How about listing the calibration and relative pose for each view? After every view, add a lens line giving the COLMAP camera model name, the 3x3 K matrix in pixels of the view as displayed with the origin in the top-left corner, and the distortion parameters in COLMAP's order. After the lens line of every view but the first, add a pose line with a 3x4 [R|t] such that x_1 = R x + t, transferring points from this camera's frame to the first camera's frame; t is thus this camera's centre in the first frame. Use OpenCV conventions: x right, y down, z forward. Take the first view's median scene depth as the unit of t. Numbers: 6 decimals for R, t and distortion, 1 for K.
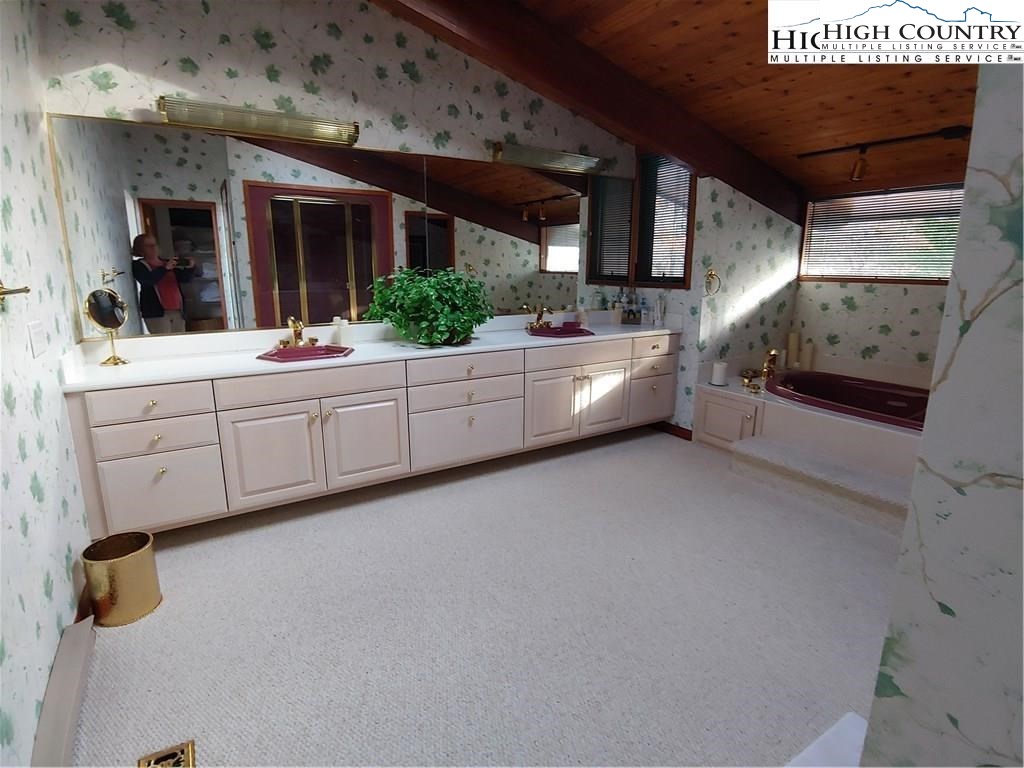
lens RADIAL K [[517.2, 0, 516.8], [0, 517.2, 381.6], [0, 0, 1]] dist [-0.034133, -0.002714]
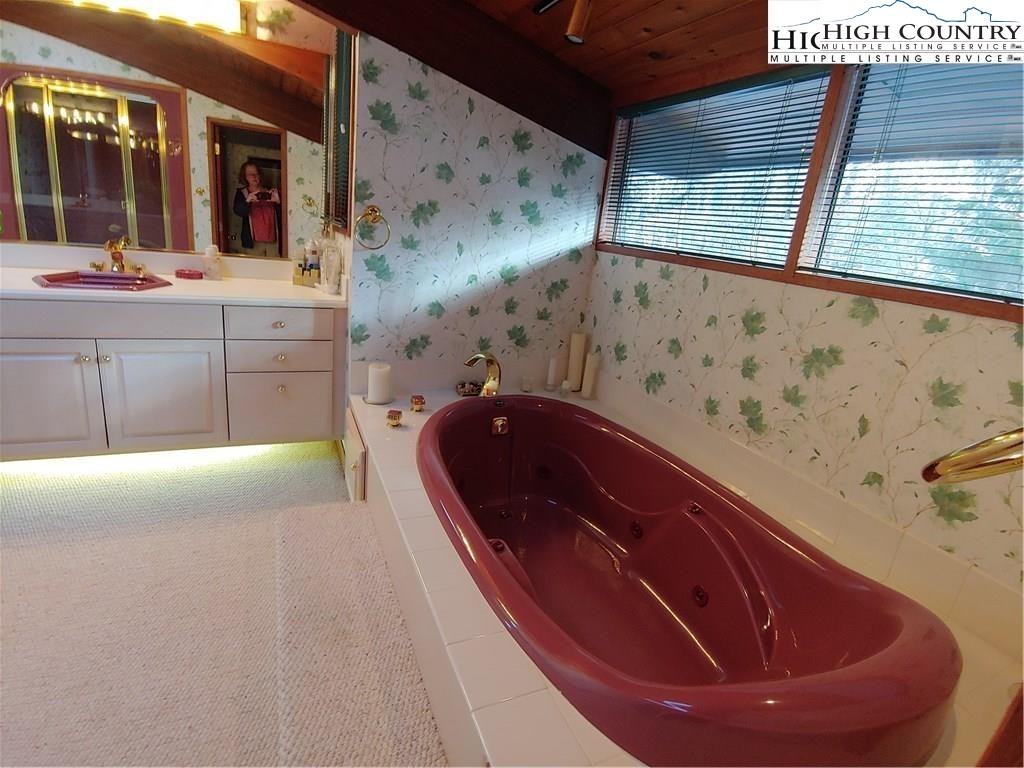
lens RADIAL K [[517.2, 0, 510.6], [0, 517.2, 381.8], [0, 0, 1]] dist [-0.034133, -0.002714]
pose [[0.985609, 0.141555, -0.092393, 0.549209], [-0.134693, 0.987912, 0.076726, -0.076615], [0.102137, -0.063177, 0.992762, 0.375080]]
